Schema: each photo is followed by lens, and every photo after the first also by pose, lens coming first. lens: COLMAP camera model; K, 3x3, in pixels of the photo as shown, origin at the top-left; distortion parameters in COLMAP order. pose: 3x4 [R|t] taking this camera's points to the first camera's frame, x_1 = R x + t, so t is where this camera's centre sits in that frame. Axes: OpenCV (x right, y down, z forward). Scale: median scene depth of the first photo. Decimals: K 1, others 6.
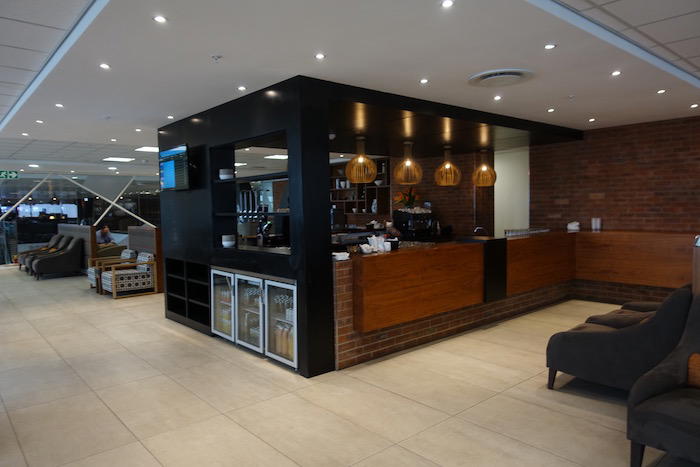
lens RADIAL K [[480.7, 0, 349.2], [0, 480.7, 232.9], [0, 0, 1]] dist [-0.002153, 0.000558]
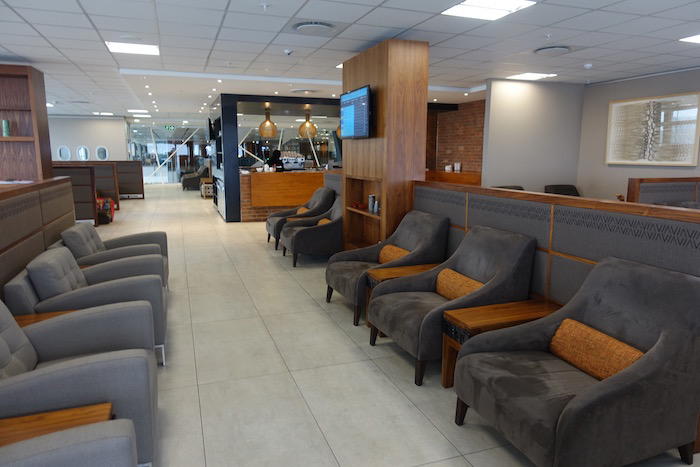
lens RADIAL K [[480.7, 0, 353.2], [0, 480.7, 232.0], [0, 0, 1]] dist [-0.002153, 0.000558]
pose [[0.933444, 0.083478, -0.348875, 0.676897], [-0.044618, 0.992012, 0.117988, 0.019516], [0.355938, -0.094569, 0.929712, -0.504378]]
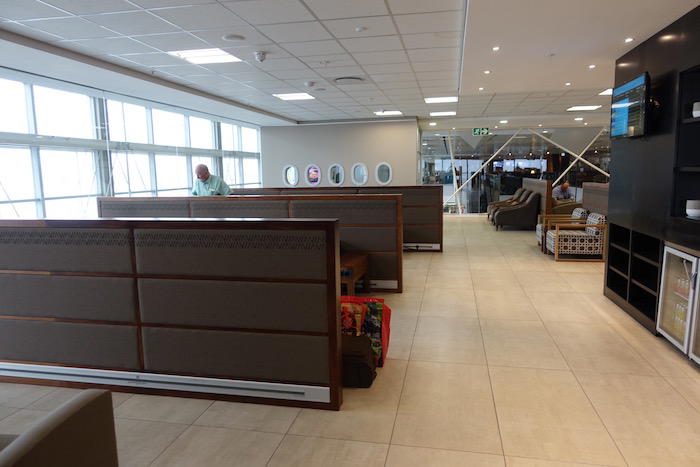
lens RADIAL K [[480.7, 0, 351.1], [0, 480.7, 233.0], [0, 0, 1]] dist [-0.002153, 0.000558]
pose [[0.603604, 0.112468, -0.789312, -0.002224], [-0.038552, 0.992960, 0.112004, -0.004125], [0.796351, -0.037176, 0.603691, 0.127088]]
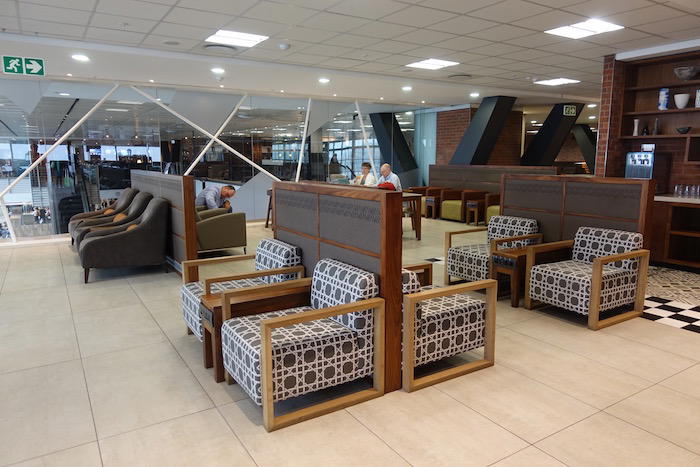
lens RADIAL K [[480.7, 0, 349.4], [0, 480.7, 236.4], [0, 0, 1]] dist [-0.002153, 0.000558]
pose [[0.988095, 0.043624, -0.147528, -0.391120], [-0.027093, 0.993309, 0.112261, -0.017586], [0.151438, -0.106927, 0.982666, 0.709461]]
